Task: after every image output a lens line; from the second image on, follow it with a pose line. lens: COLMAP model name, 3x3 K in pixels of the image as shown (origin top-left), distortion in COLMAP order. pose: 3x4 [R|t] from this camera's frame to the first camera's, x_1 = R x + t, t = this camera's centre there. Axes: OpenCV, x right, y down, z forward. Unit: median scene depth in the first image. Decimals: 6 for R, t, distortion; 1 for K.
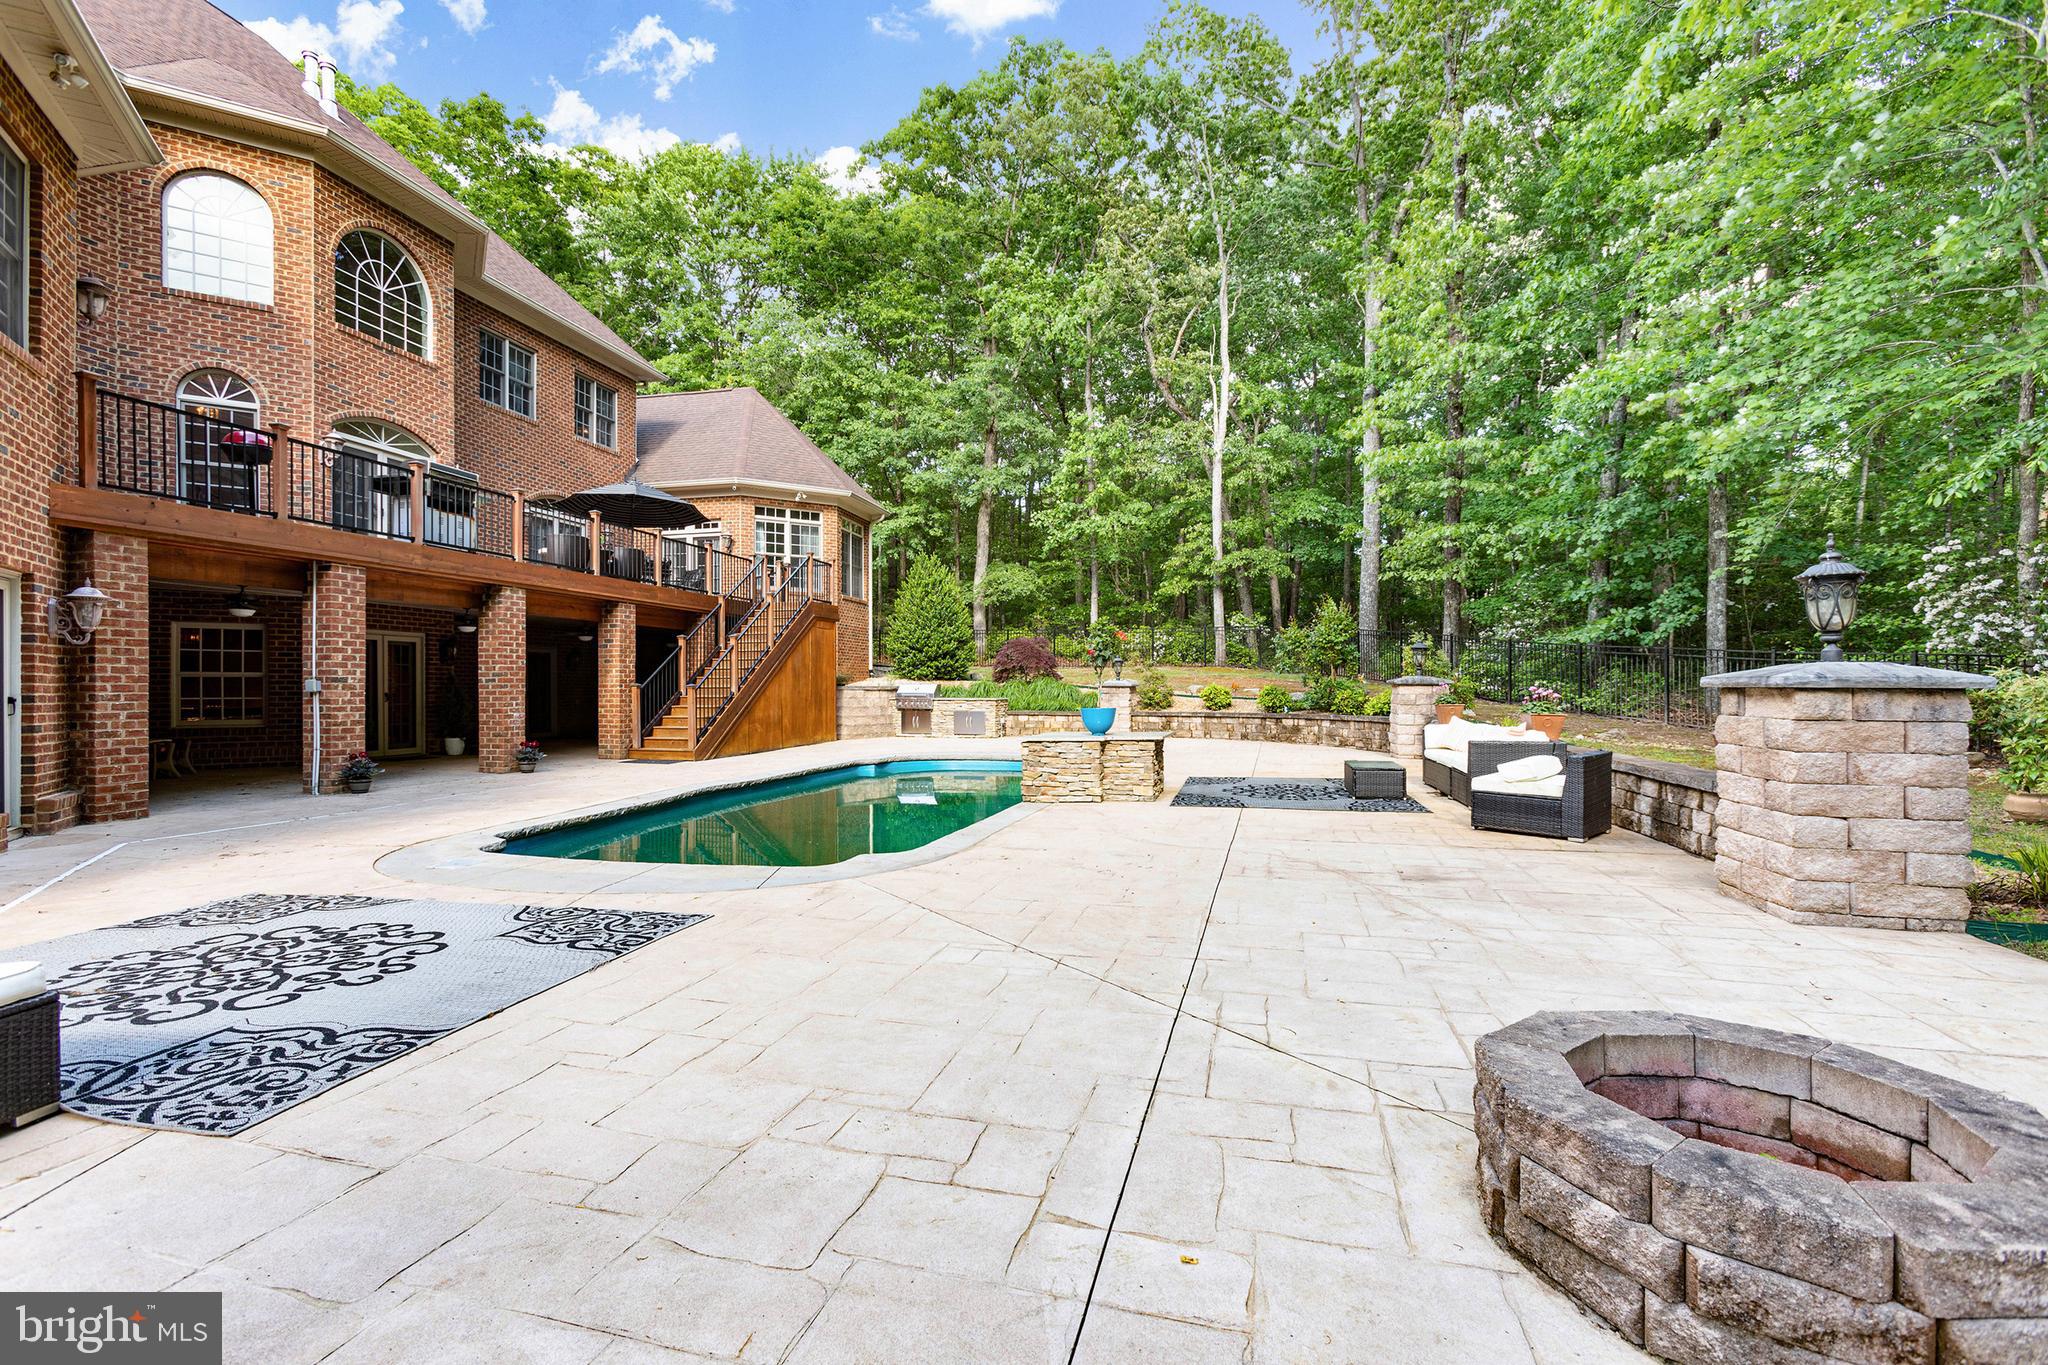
lens RADIAL K [[963.1, 0, 1024.0], [0, 963.1, 682.5], [0, 0, 1]] dist [0.000023, 0.013214]
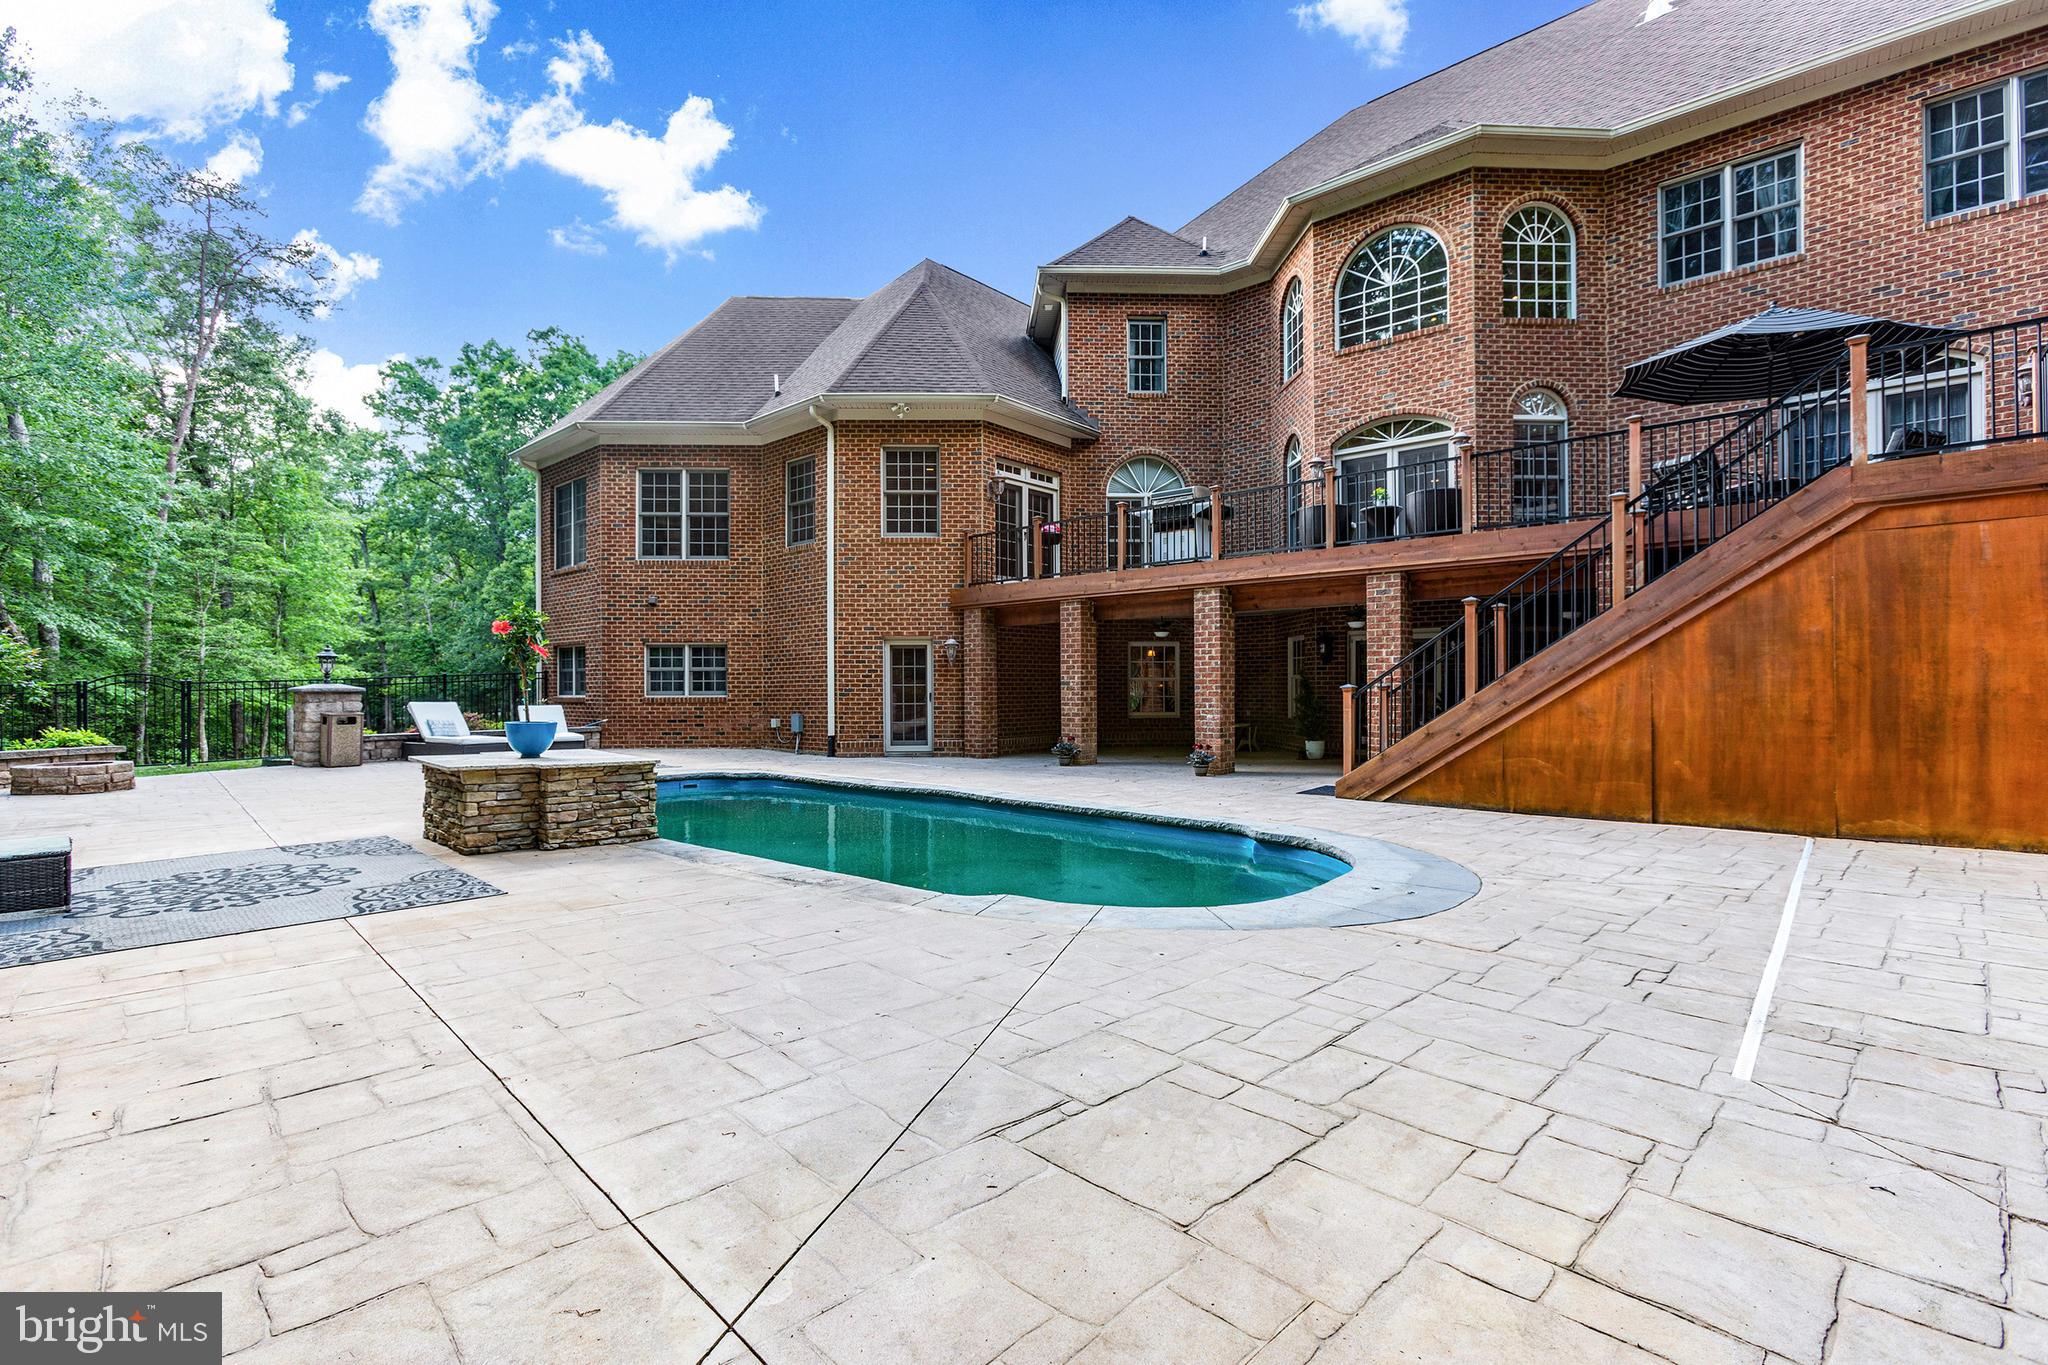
lens RADIAL K [[944.3, 0, 1024.0], [0, 944.3, 682.5], [0, 0, 1]] dist [-0.000612, -0.000236]
pose [[-0.510669, -0.003043, -0.859772, 0.355226], [0.005507, 0.999962, -0.006810, 0.003444], [0.859760, -0.008212, -0.510633, 1.175840]]
